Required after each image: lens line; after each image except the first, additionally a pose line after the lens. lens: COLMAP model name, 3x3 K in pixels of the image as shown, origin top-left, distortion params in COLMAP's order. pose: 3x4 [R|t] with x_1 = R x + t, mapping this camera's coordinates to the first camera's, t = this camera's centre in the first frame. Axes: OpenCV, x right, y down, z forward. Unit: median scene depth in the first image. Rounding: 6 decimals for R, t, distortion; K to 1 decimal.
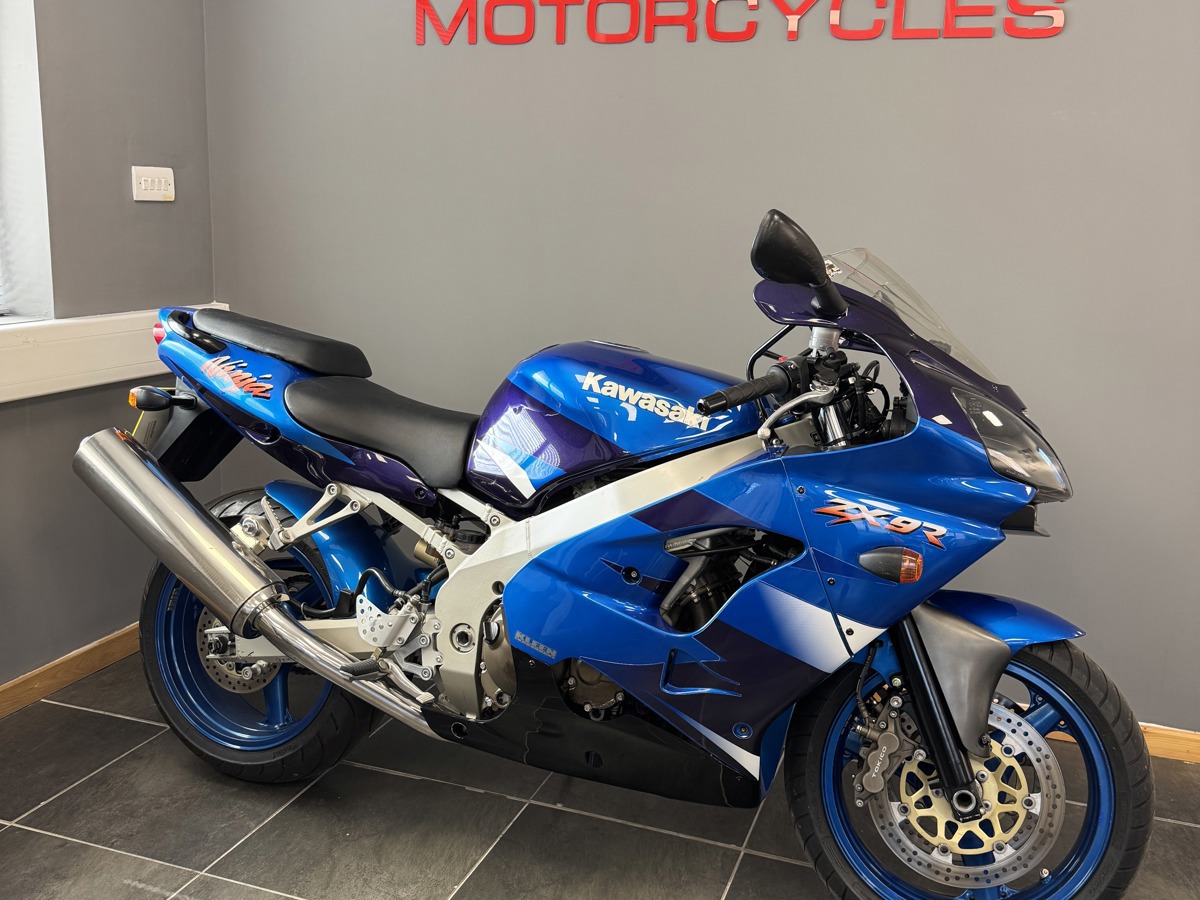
lens RADIAL K [[1103.9, 0, 607.1], [0, 1103.9, 452.0], [0, 0, 1]] dist [0.158044, -0.318221]
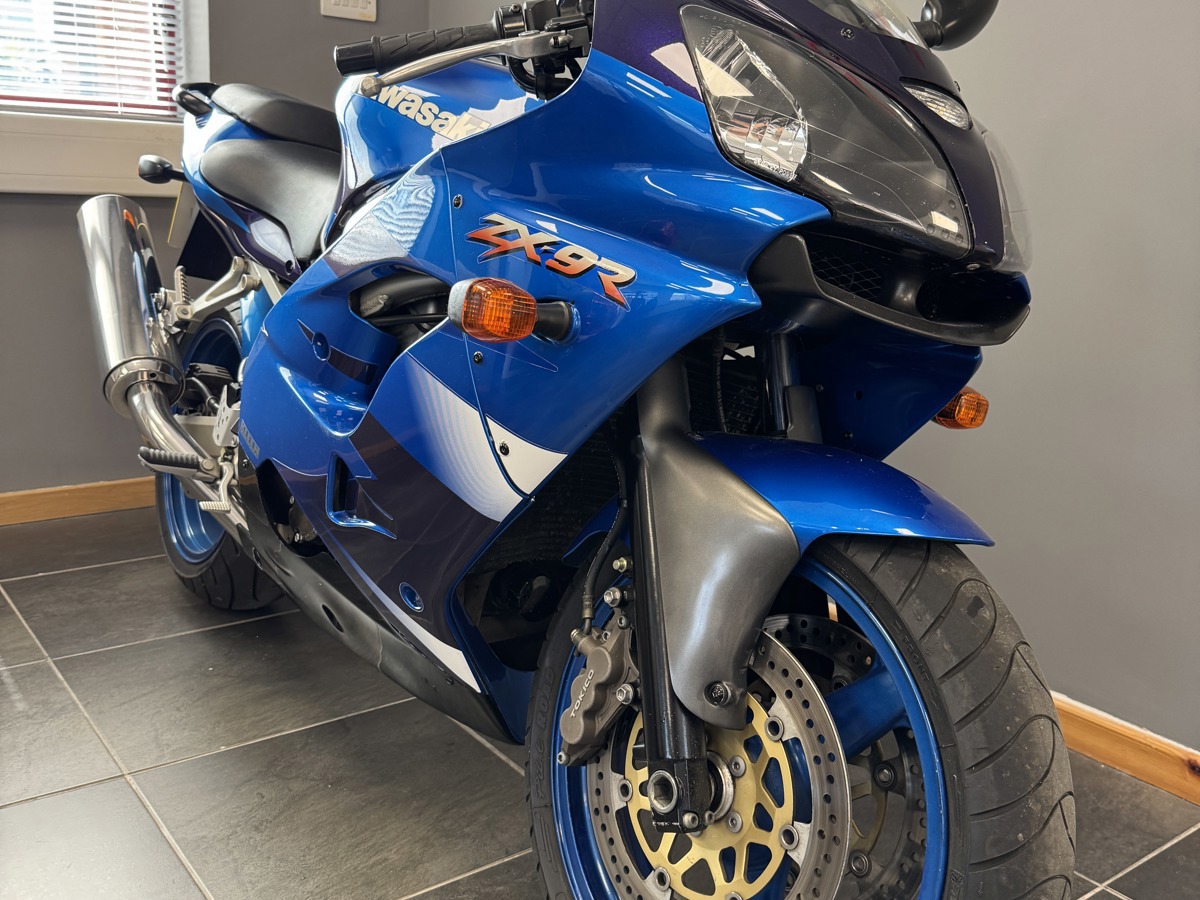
lens RADIAL K [[1103.9, 0, 607.1], [0, 1103.9, 452.0], [0, 0, 1]] dist [0.158044, -0.318221]
pose [[0.839585, 0.129334, -0.527608, 0.540236], [-0.128528, 0.990963, 0.038389, 0.126191], [0.527804, 0.035582, 0.848620, 0.505470]]
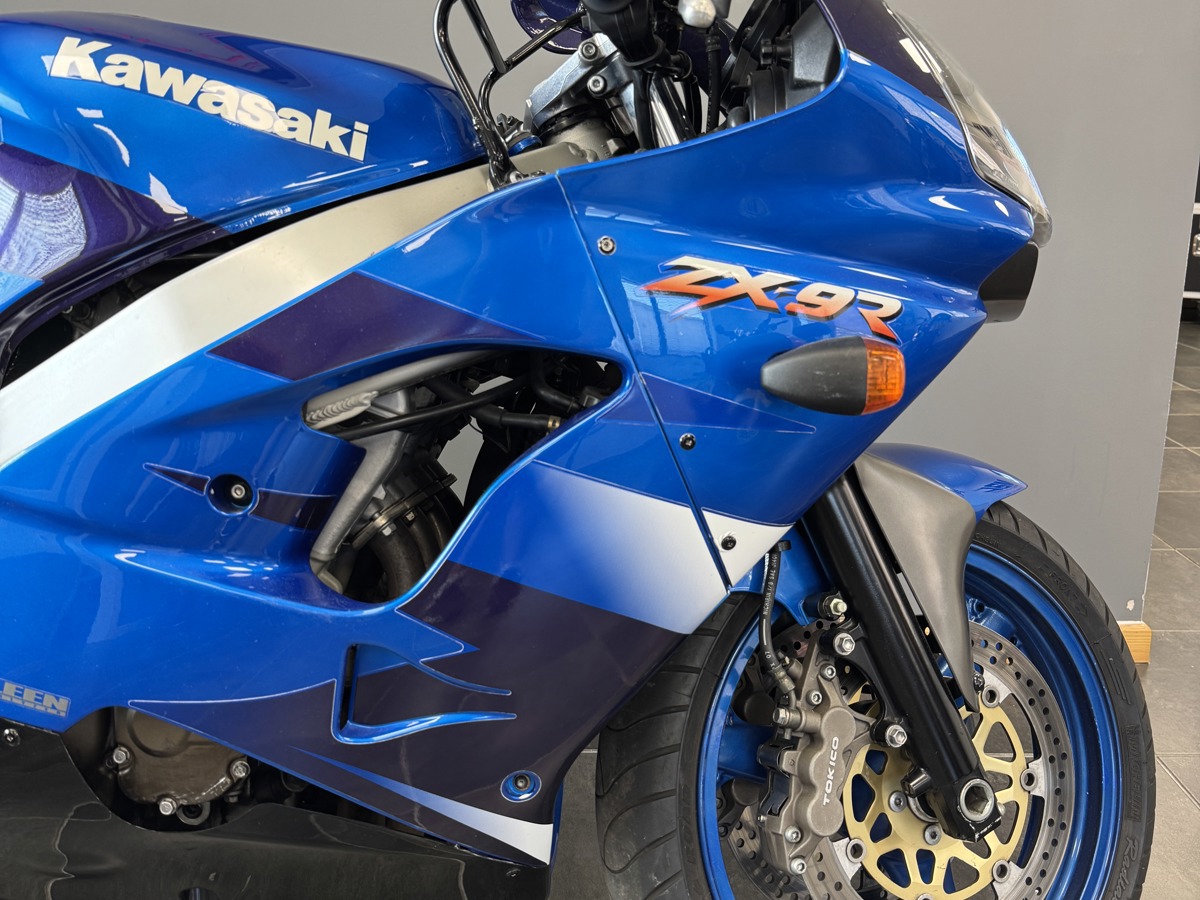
lens RADIAL K [[1103.9, 0, 607.1], [0, 1103.9, 452.0], [0, 0, 1]] dist [0.158044, -0.318221]
pose [[0.939699, -0.123645, 0.318870, 0.022243], [0.106400, 0.991784, 0.071017, 0.079498], [-0.325031, -0.032807, 0.945134, 0.541932]]
